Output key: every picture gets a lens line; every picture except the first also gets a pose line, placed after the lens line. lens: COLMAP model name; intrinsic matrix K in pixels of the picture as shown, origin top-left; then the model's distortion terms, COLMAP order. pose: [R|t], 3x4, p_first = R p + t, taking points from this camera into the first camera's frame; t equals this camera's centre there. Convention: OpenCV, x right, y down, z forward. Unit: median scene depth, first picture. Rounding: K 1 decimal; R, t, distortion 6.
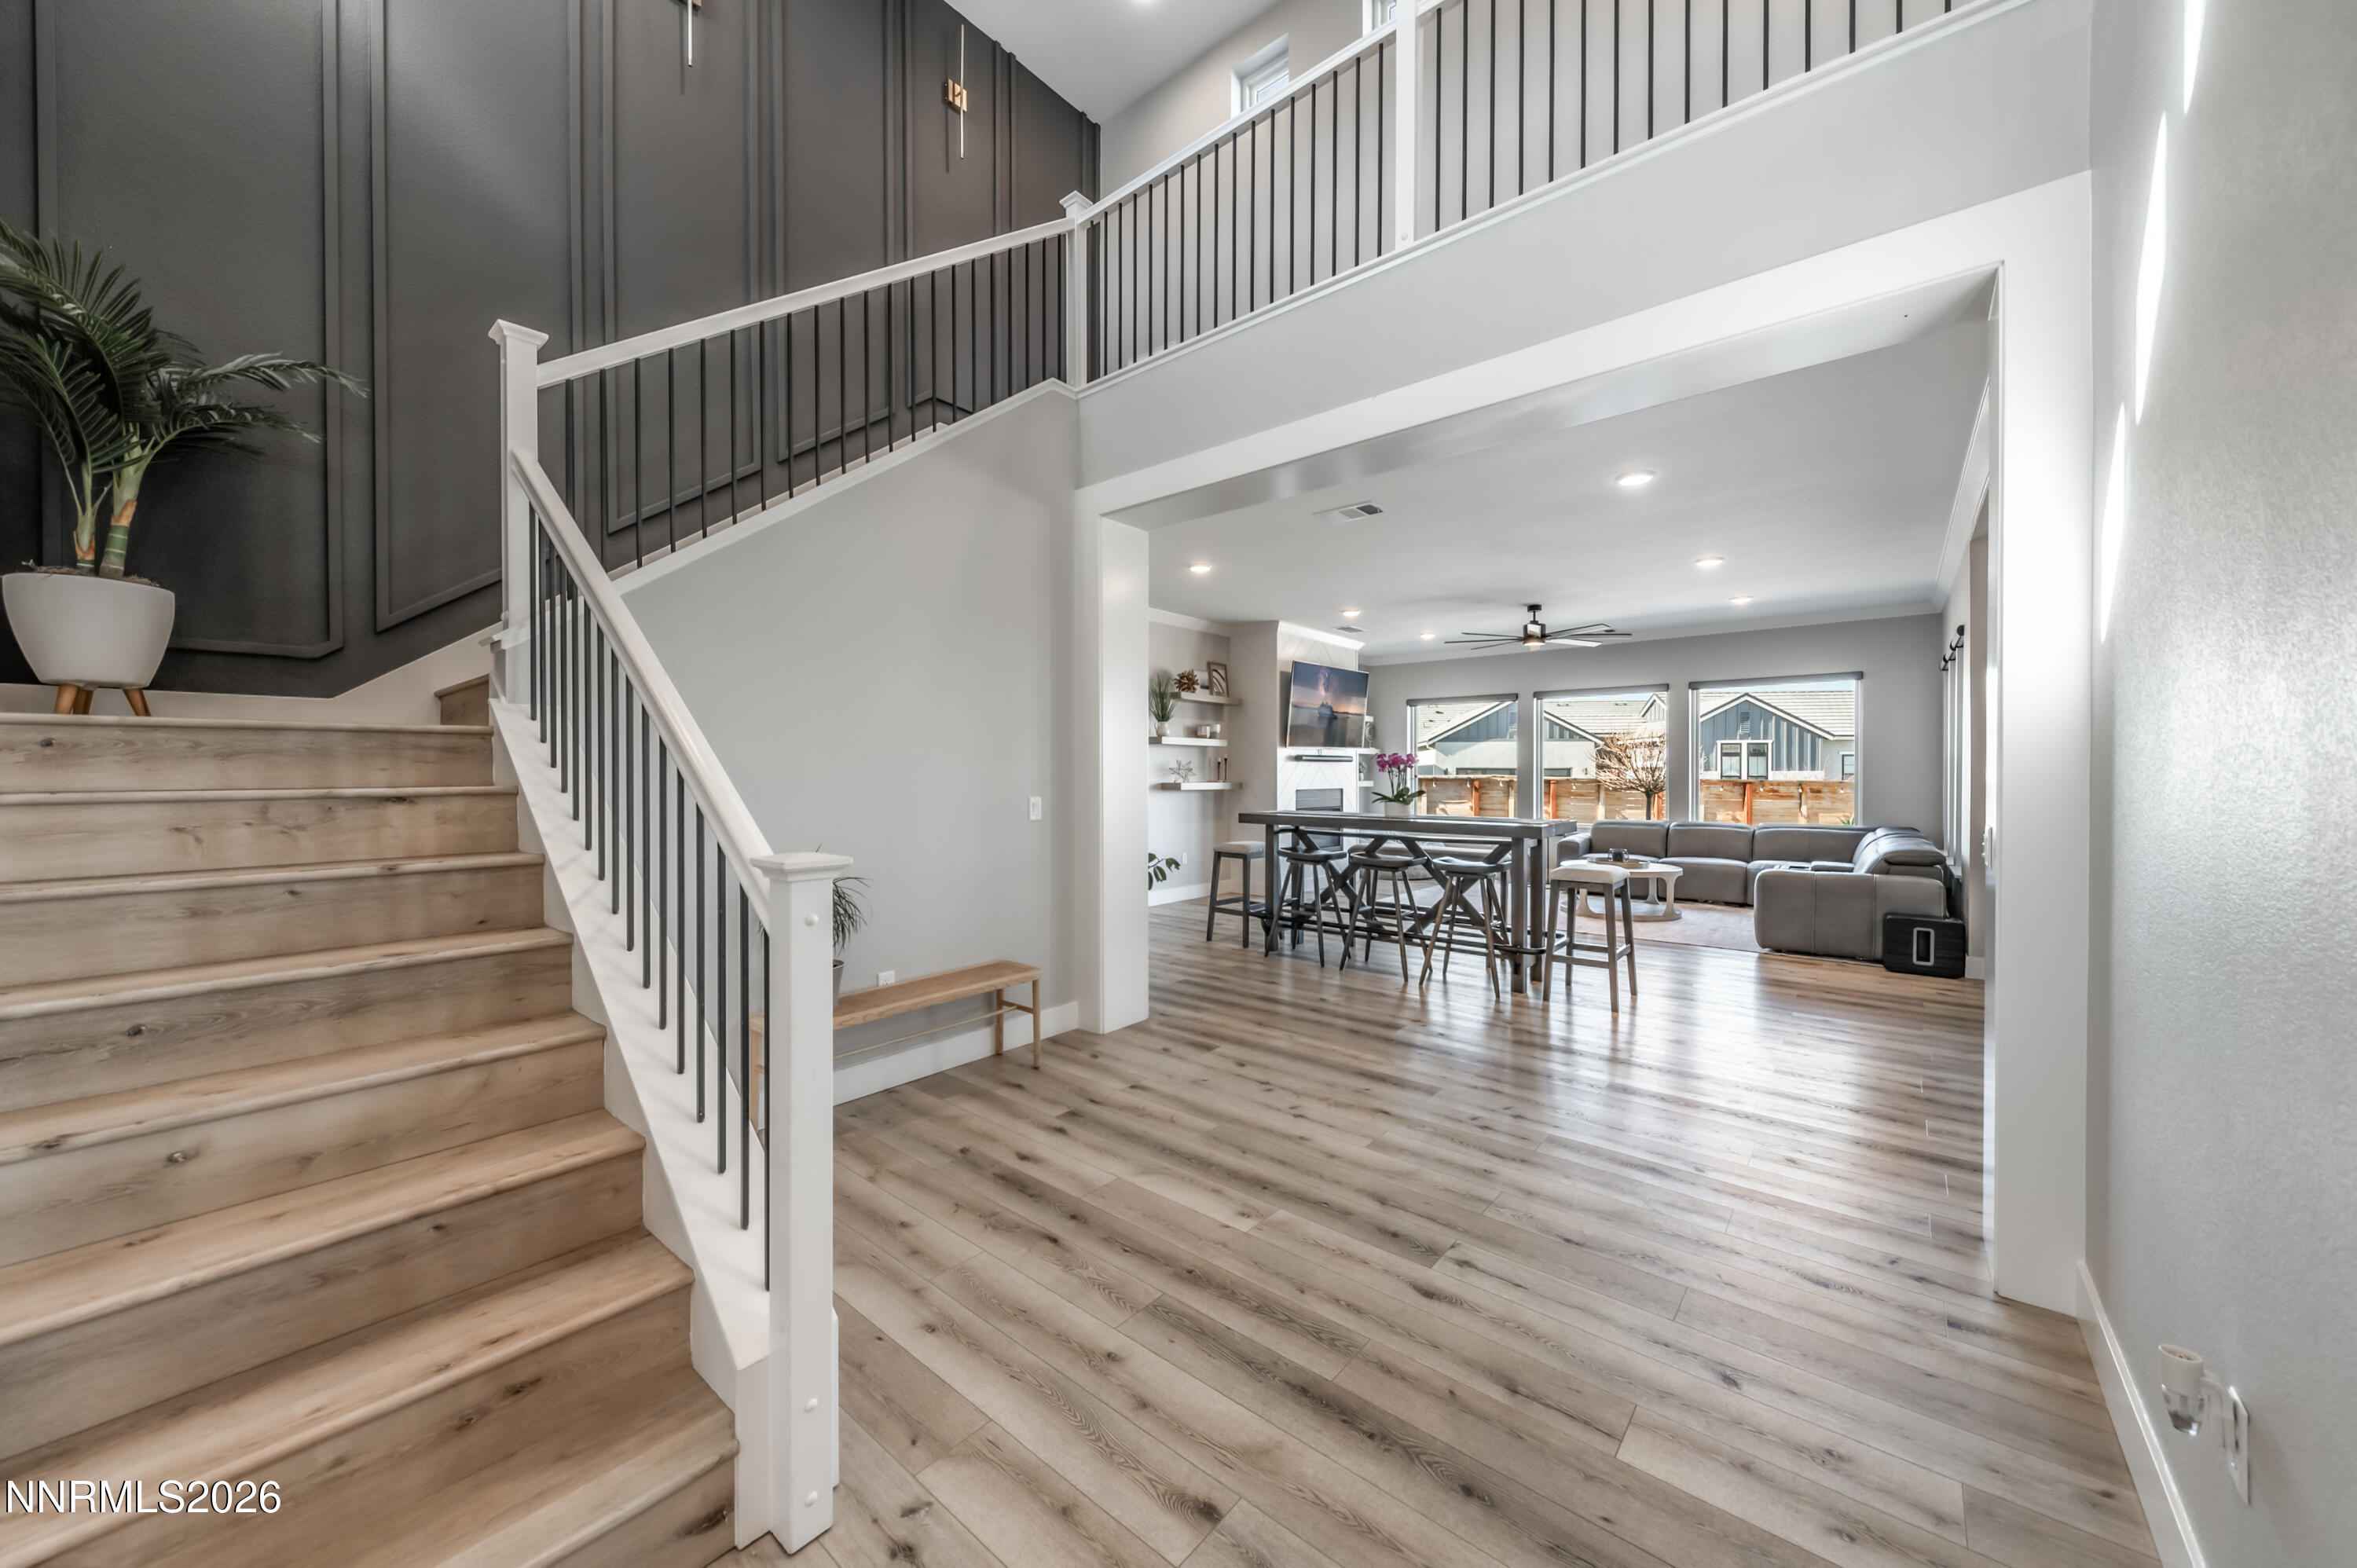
lens RADIAL K [[800.3, 0, 1213.2], [0, 800.3, 774.6], [0, 0, 1]] dist [0.000641, -0.000001]
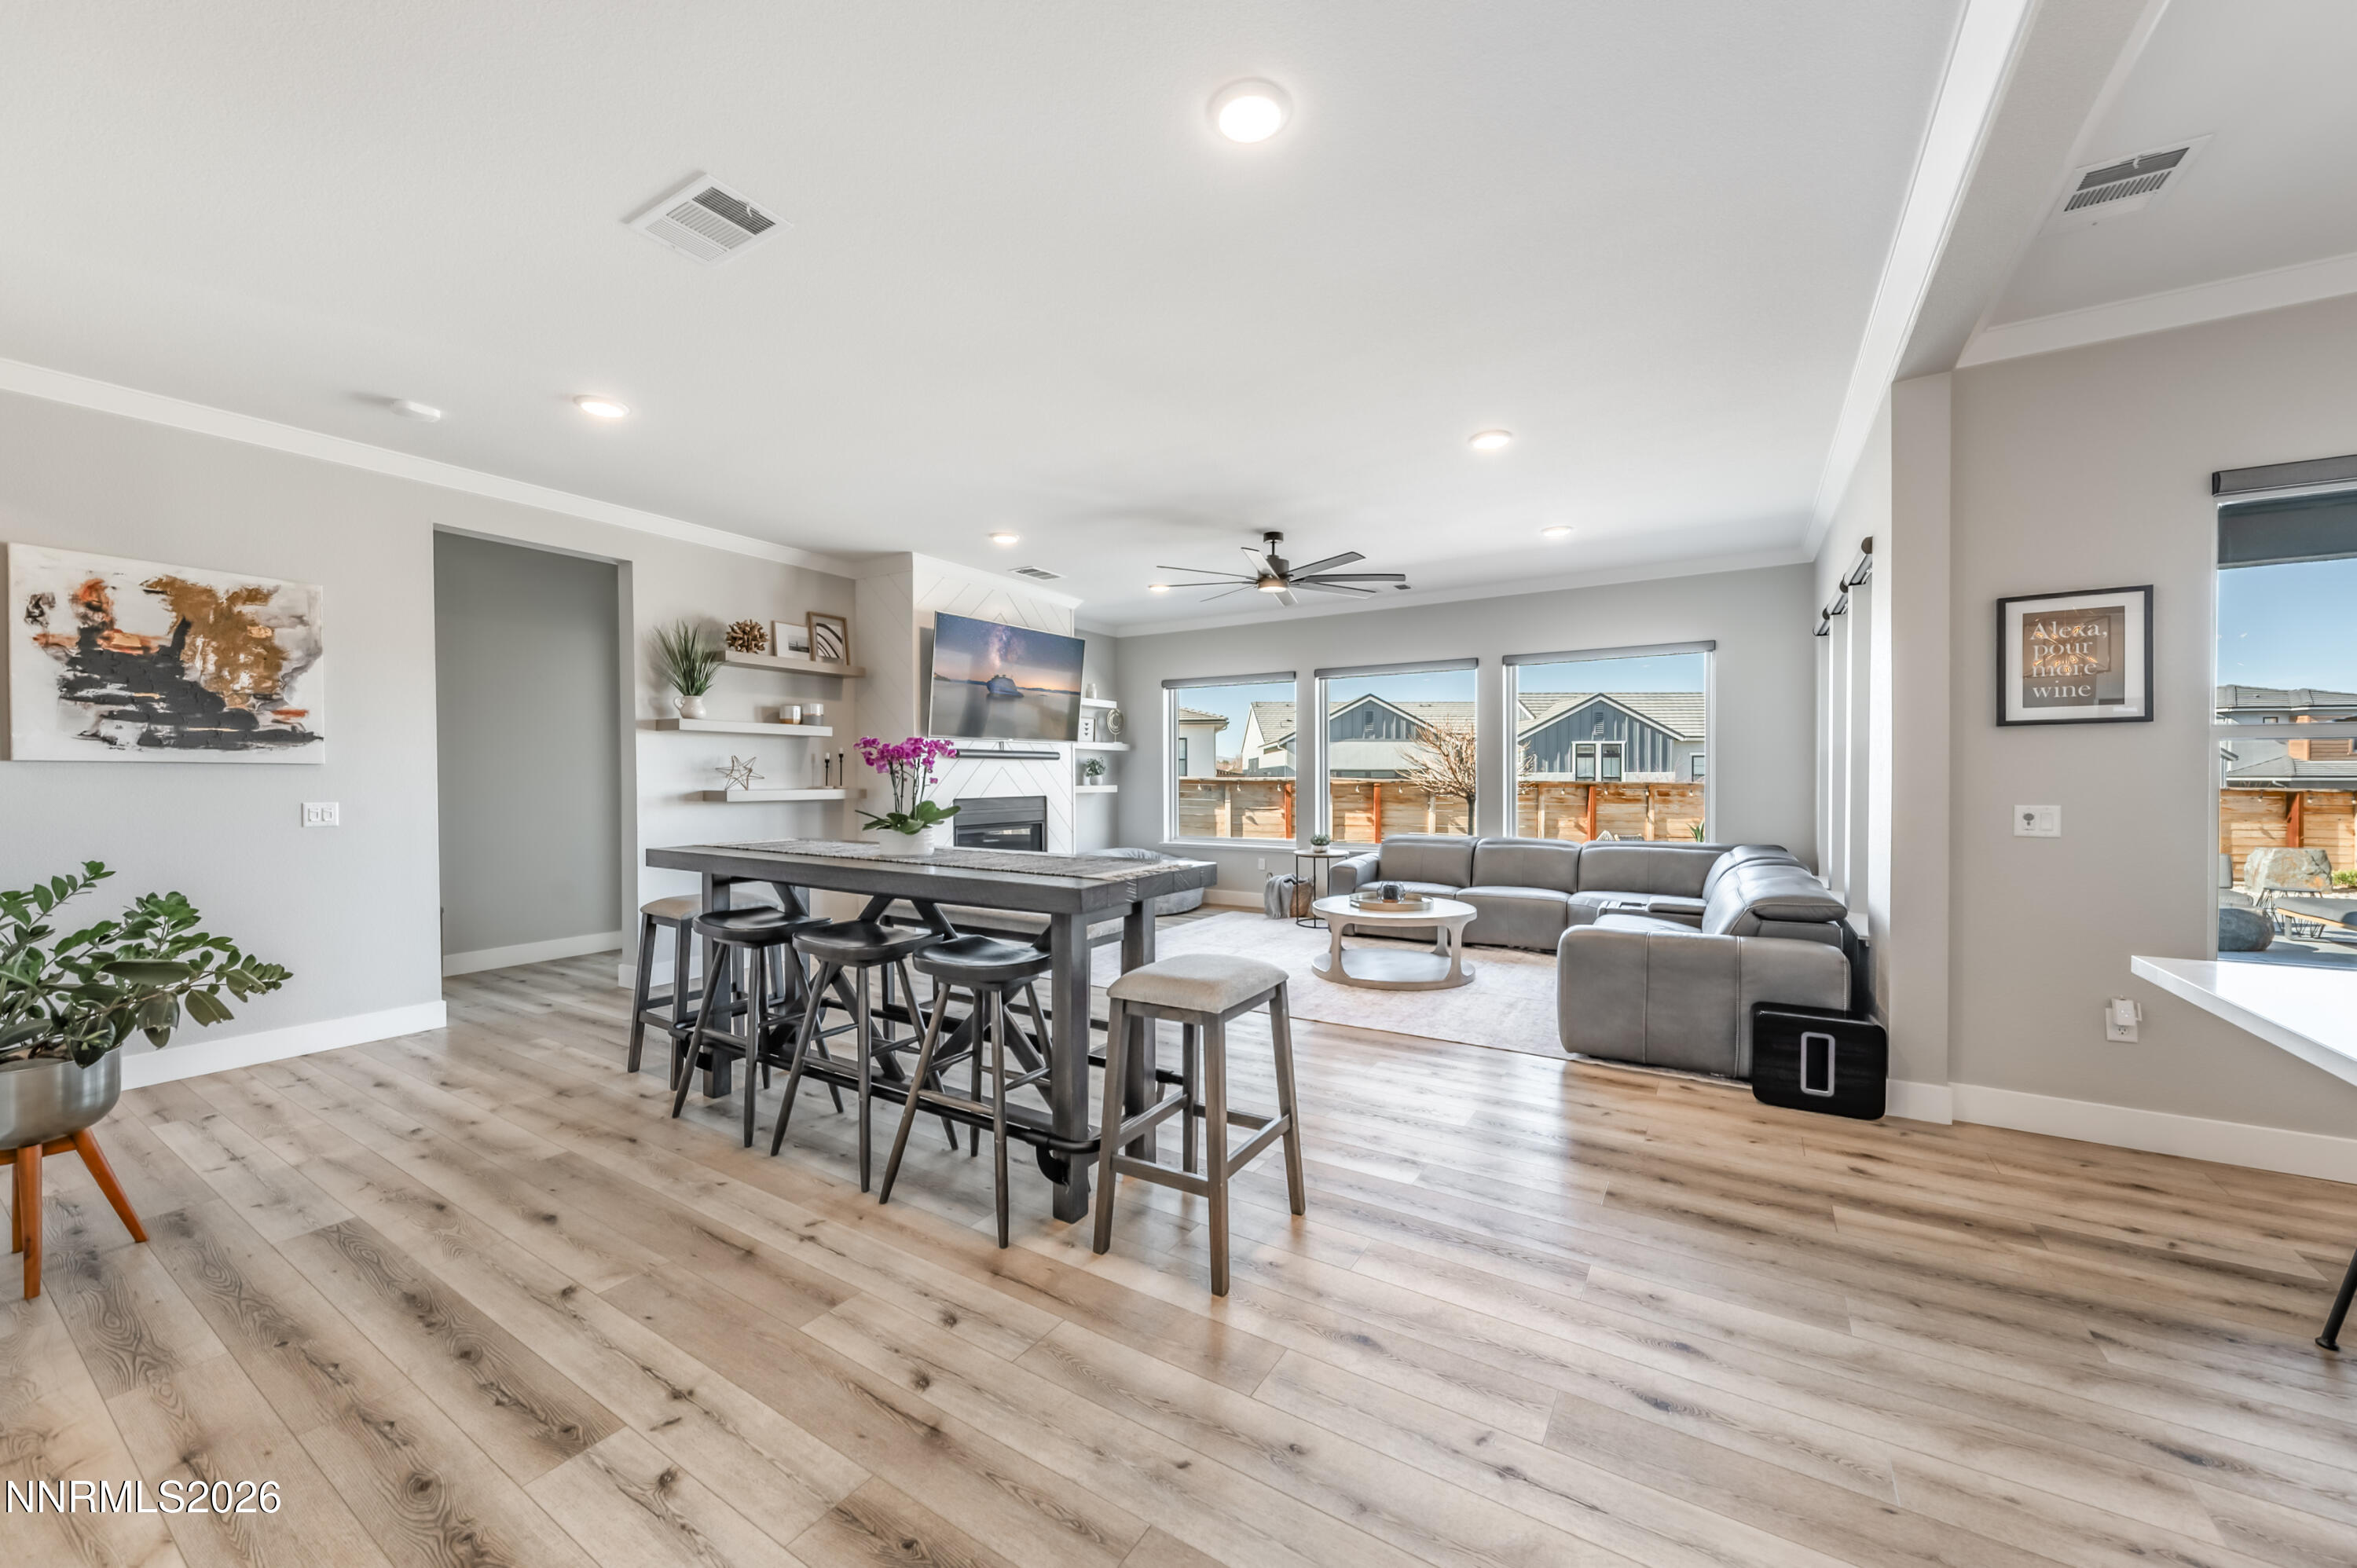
lens RADIAL K [[800.3, 0, 1165.3], [0, 800.3, 779.4], [0, 0, 1]] dist [0.000641, -0.000001]
pose [[0.996573, -0.003619, 0.082641, 0.239196], [0.003455, 0.999992, 0.002130, 0.000627], [-0.082648, -0.001837, 0.996577, 0.300363]]
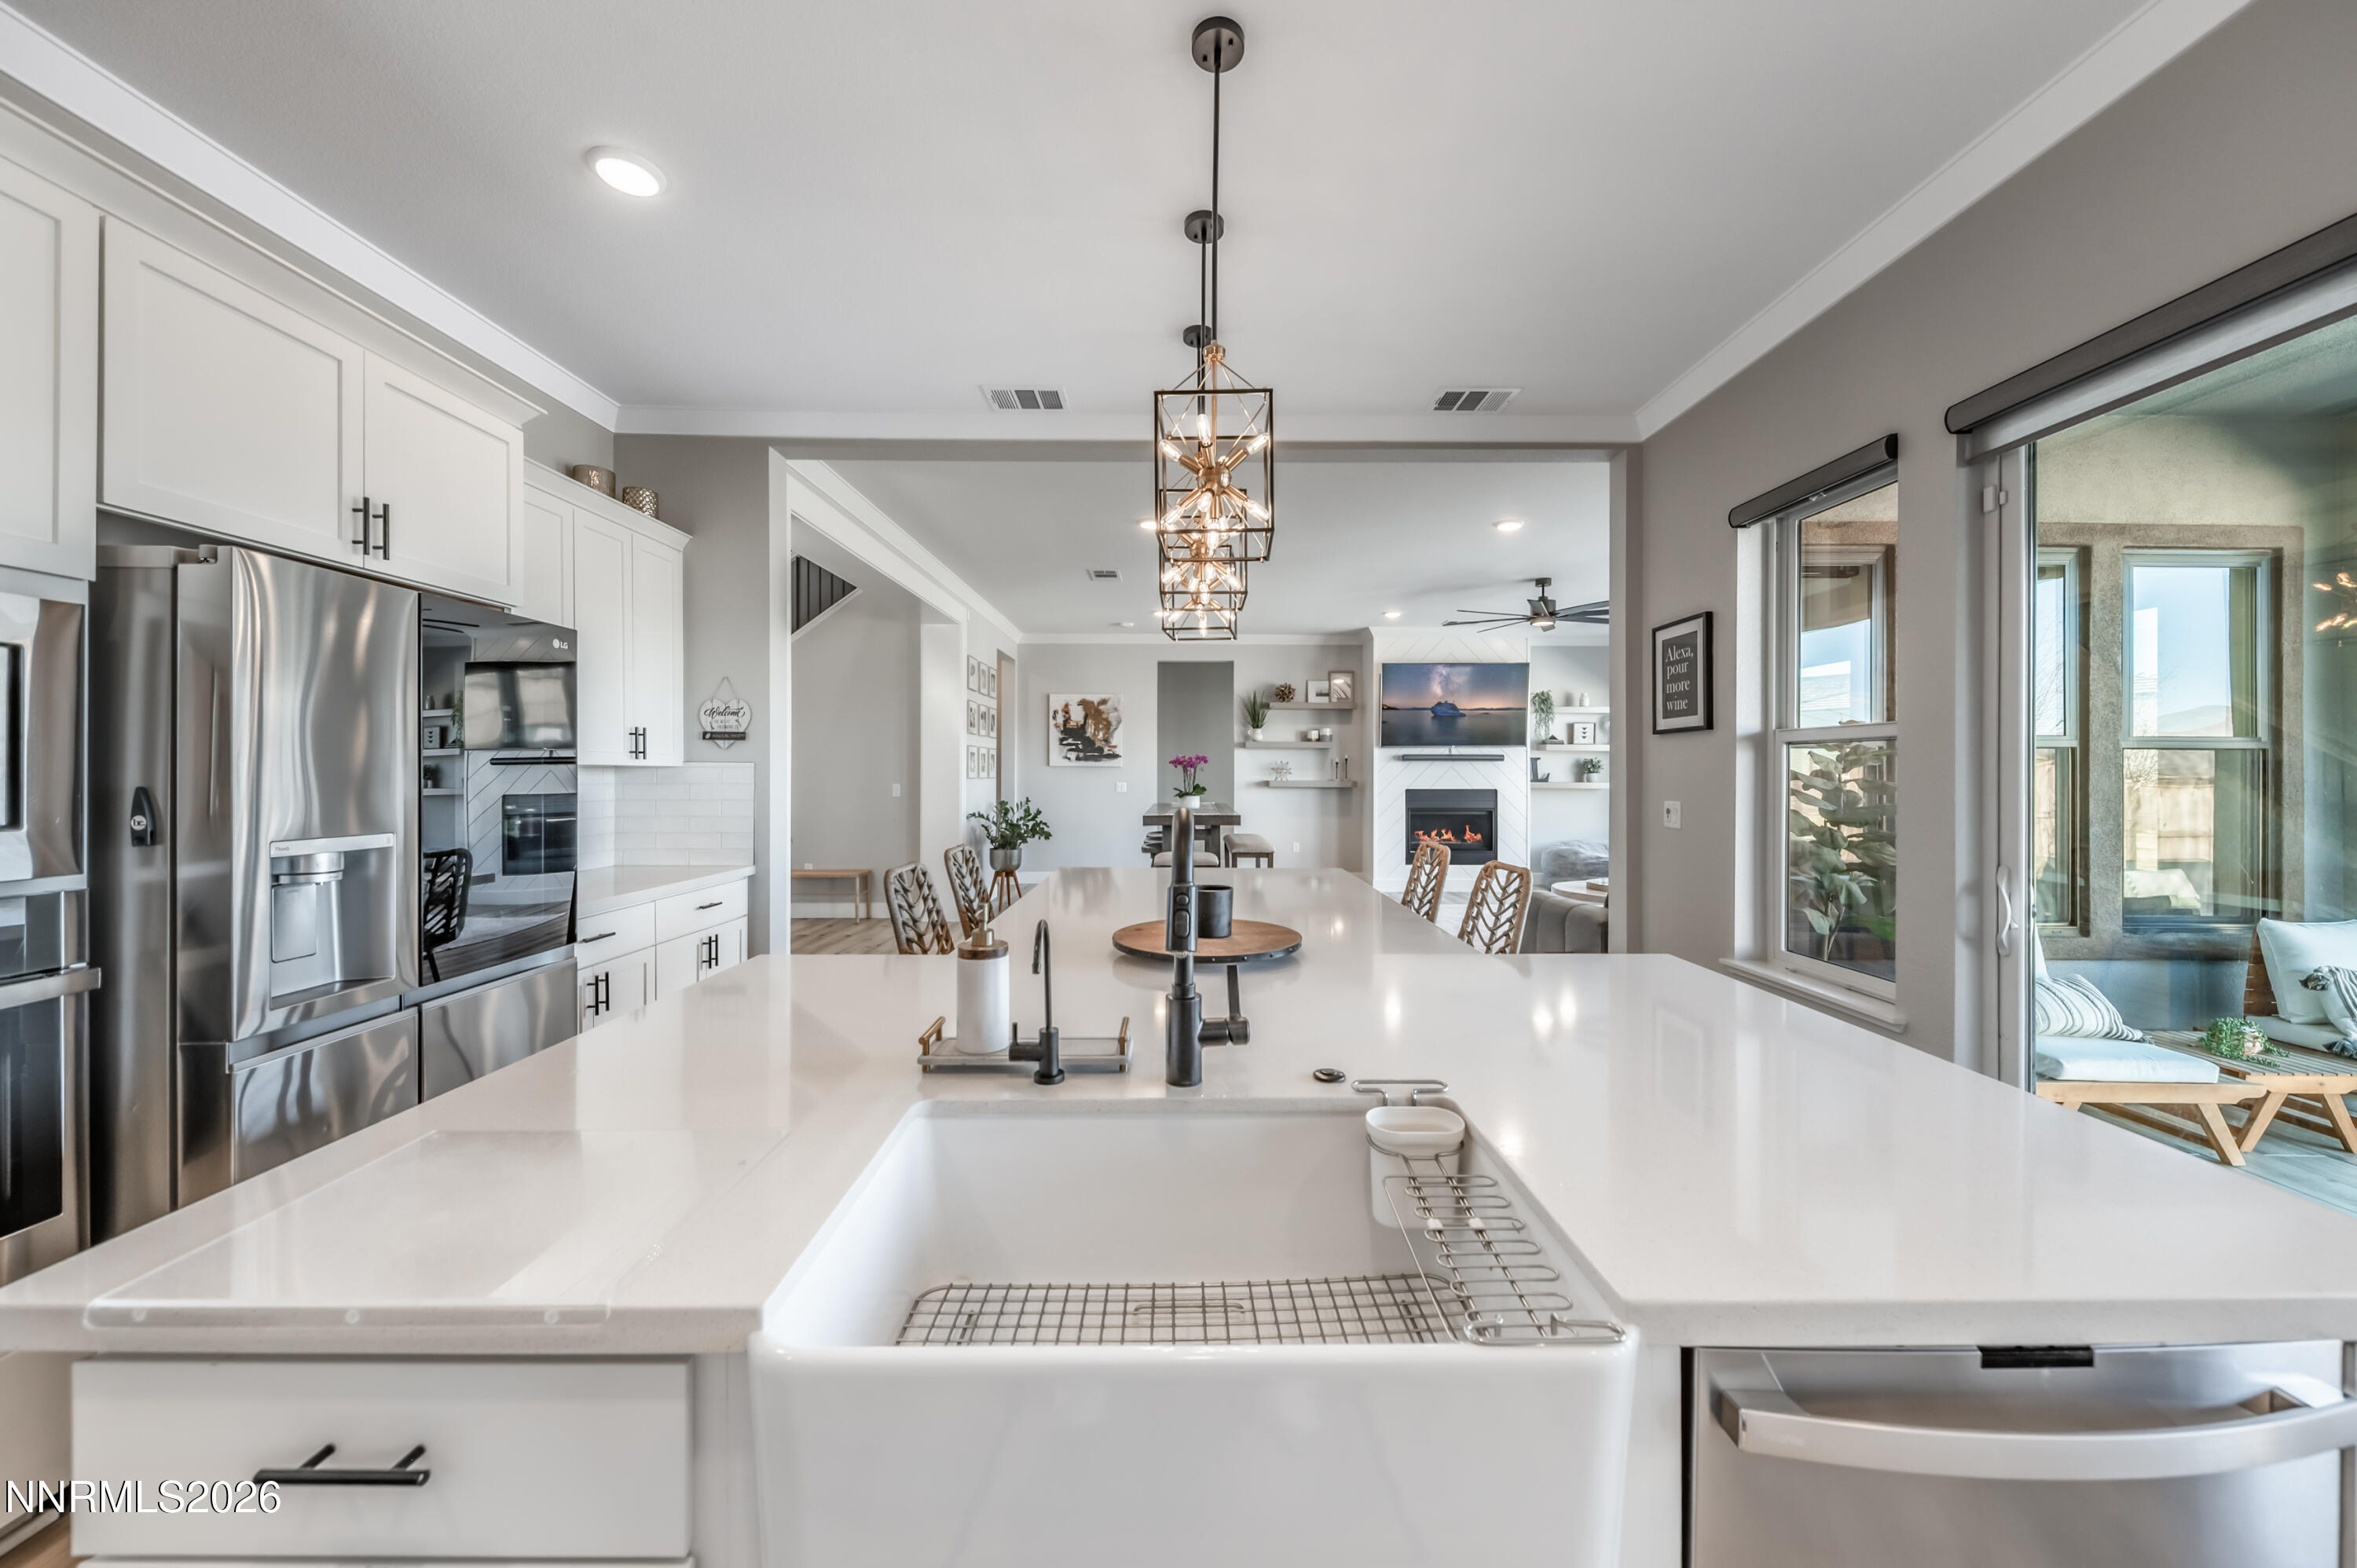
lens RADIAL K [[800.3, 0, 1212.8], [0, 800.3, 769.7], [0, 0, 1]] dist [0.000641, -0.000001]
pose [[0.627682, -0.001705, -0.778468, 0.748867], [-0.004189, 0.999976, -0.005567, 0.000875], [0.778459, 0.006755, 0.627660, 0.190446]]
